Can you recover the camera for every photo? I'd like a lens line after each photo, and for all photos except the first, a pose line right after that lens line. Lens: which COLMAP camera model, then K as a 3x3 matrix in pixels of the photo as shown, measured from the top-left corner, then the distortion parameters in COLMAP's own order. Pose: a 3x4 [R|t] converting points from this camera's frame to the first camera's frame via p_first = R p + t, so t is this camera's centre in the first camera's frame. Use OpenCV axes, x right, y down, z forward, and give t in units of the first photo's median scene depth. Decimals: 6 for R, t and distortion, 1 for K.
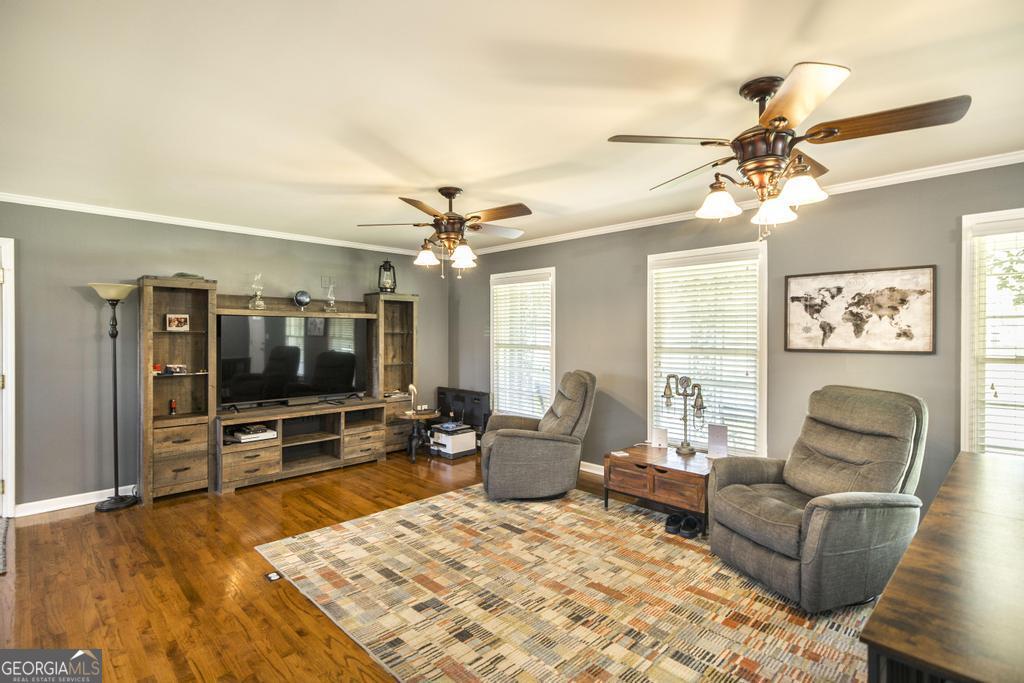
lens RADIAL K [[490.2, 0, 520.8], [0, 490.2, 338.5], [0, 0, 1]] dist [-0.006125, -0.000080]
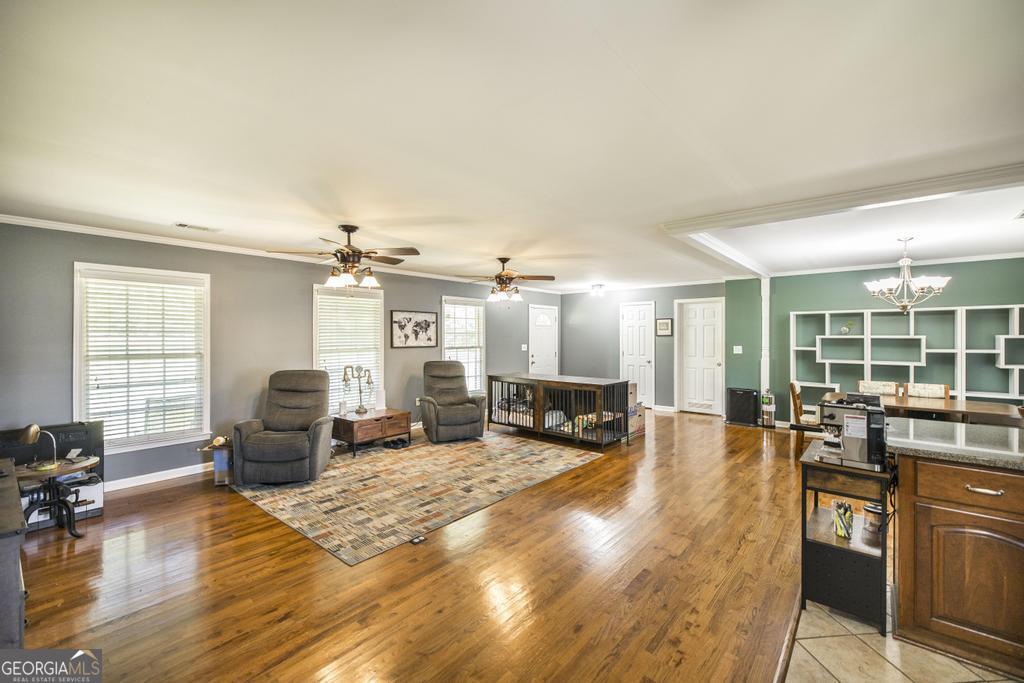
lens RADIAL K [[428.9, 0, 515.1], [0, 428.9, 337.0], [0, 0, 1]] dist [-0.000080, -0.000236]
pose [[-0.077853, -0.006200, 0.996946, -1.342773], [0.008938, 0.999936, 0.006917, -0.029277], [-0.996925, 0.009450, -0.077793, 0.696226]]
